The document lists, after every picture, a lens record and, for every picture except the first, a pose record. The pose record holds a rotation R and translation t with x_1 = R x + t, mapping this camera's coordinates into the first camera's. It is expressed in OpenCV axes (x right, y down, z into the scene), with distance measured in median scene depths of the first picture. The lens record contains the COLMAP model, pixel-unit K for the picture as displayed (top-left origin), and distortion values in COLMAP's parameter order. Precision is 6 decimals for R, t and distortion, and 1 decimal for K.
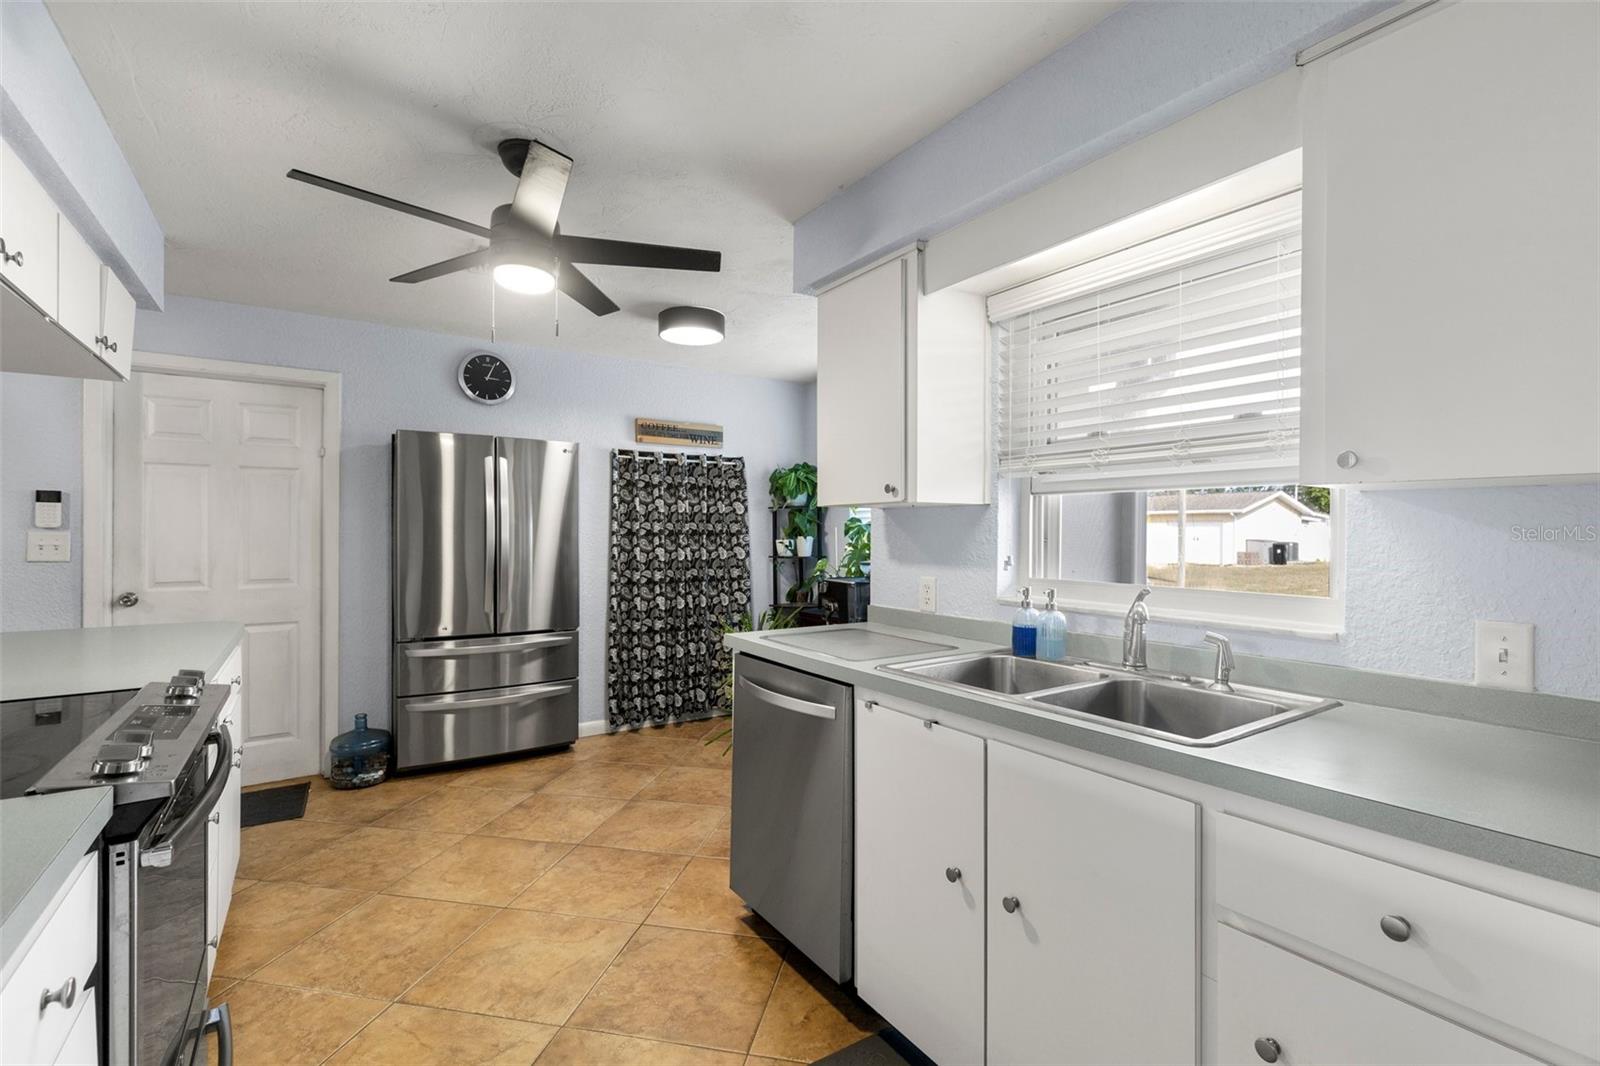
lens RADIAL K [[721.0, 0, 802.6], [0, 721.0, 532.3], [0, 0, 1]] dist [0.006981, -0.000397]
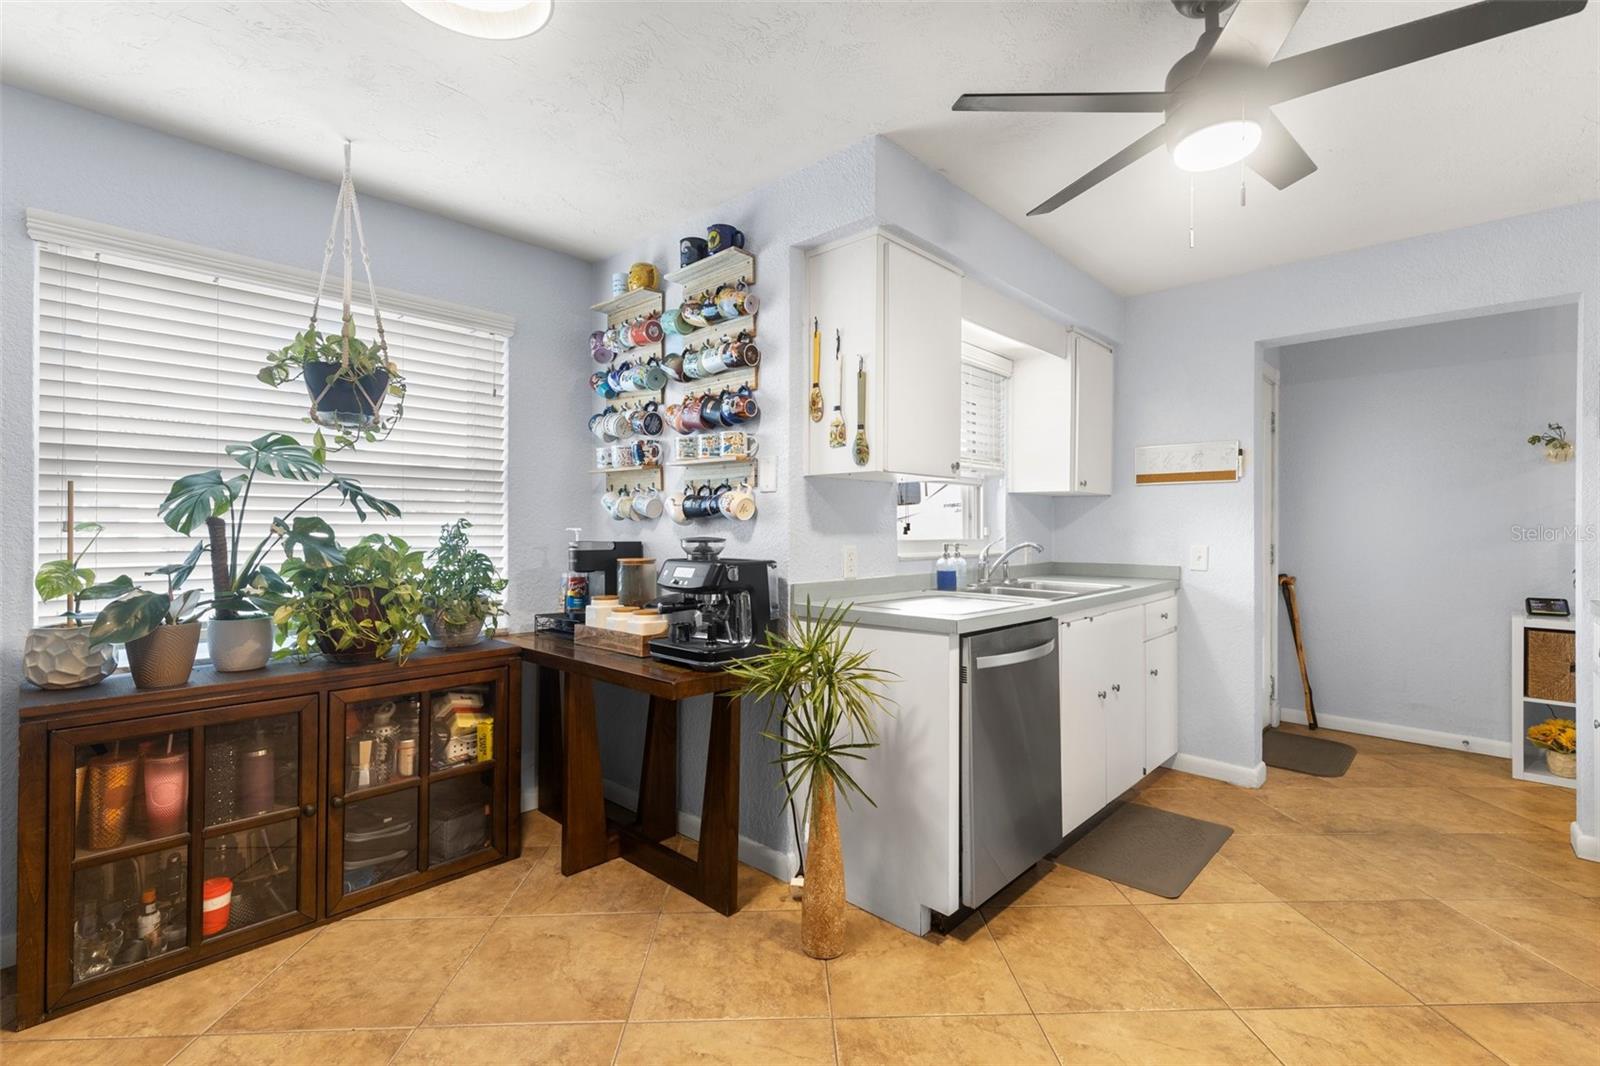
lens RADIAL K [[721.0, 0, 802.2], [0, 721.0, 525.5], [0, 0, 1]] dist [0.006981, -0.000397]
pose [[-0.234482, -0.001971, 0.972118, -1.038765], [-0.004185, 0.999991, 0.001018, 0.039313], [-0.972111, -0.003830, -0.234488, 1.636207]]
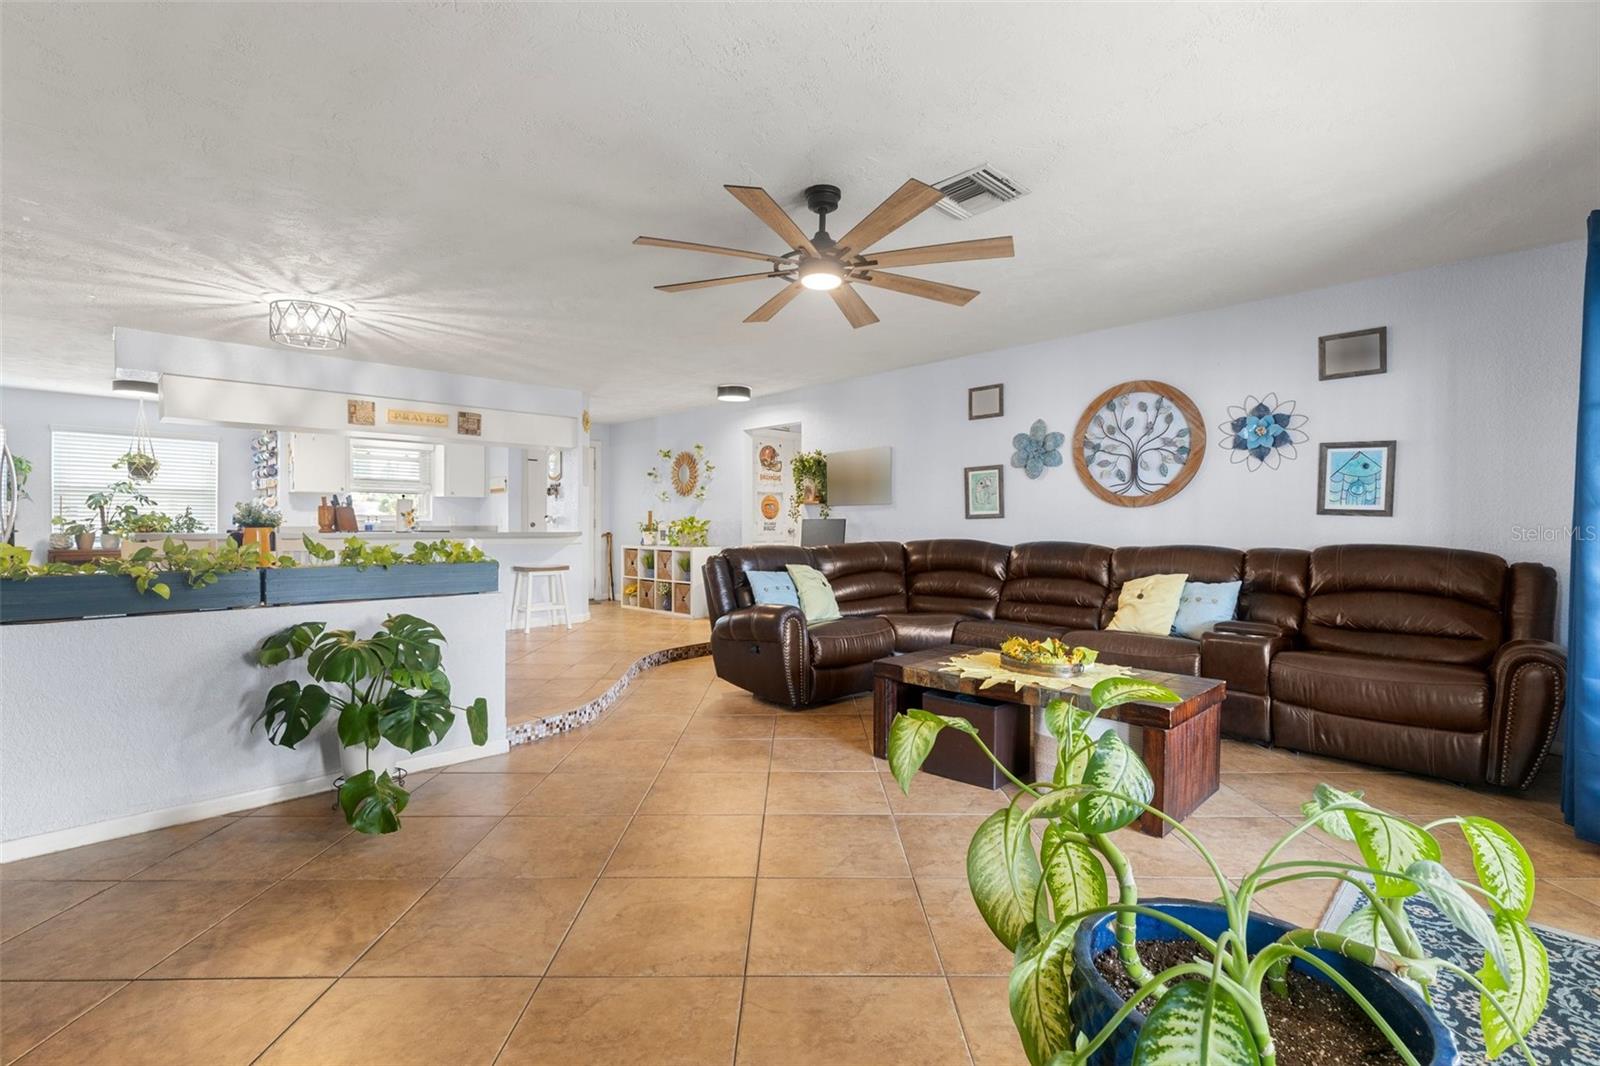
lens RADIAL K [[721.0, 0, 799.4], [0, 721.0, 528.3], [0, 0, 1]] dist [0.006981, -0.000397]
pose [[-0.209131, -0.003641, 0.977881, -4.262524], [-0.000097, 0.999993, 0.003702, 0.135682], [-0.977888, 0.000679, -0.209130, -0.539263]]
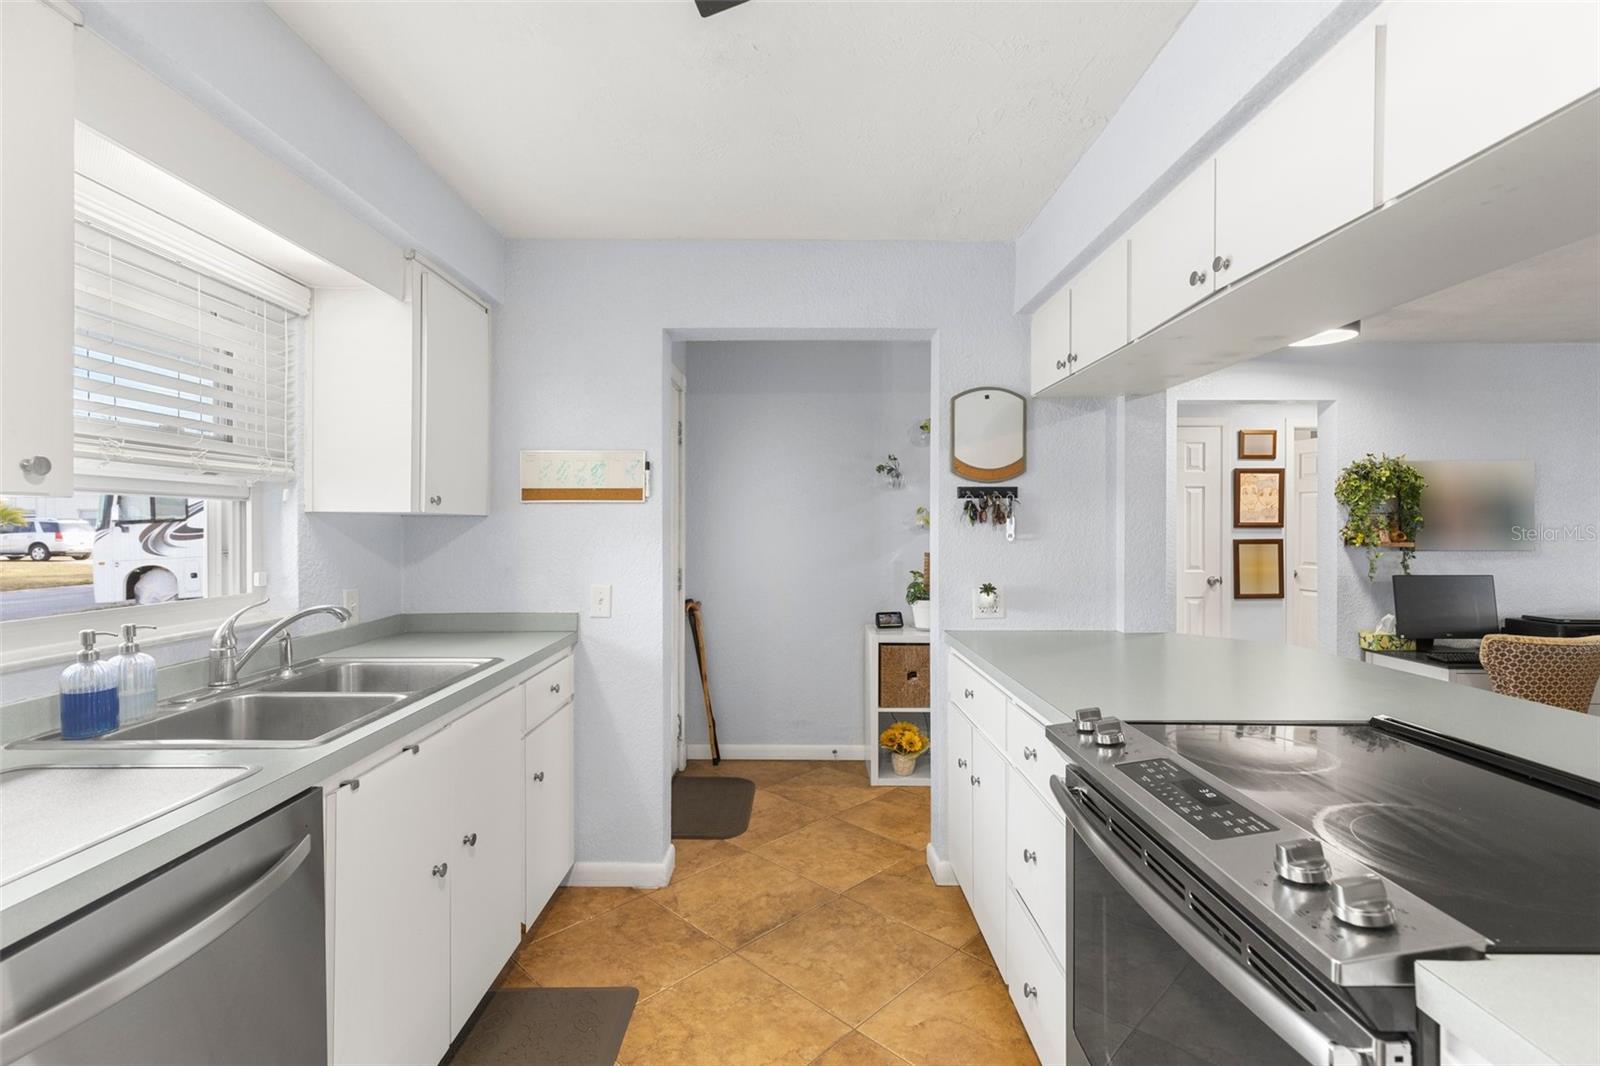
lens RADIAL K [[721.0, 0, 803.2], [0, 721.0, 523.3], [0, 0, 1]] dist [0.006981, -0.000397]
pose [[-0.835664, 0.000481, 0.549241, -0.618527], [-0.001647, 0.999993, -0.003381, -0.022512], [-0.549239, -0.003730, -0.835657, 1.210621]]
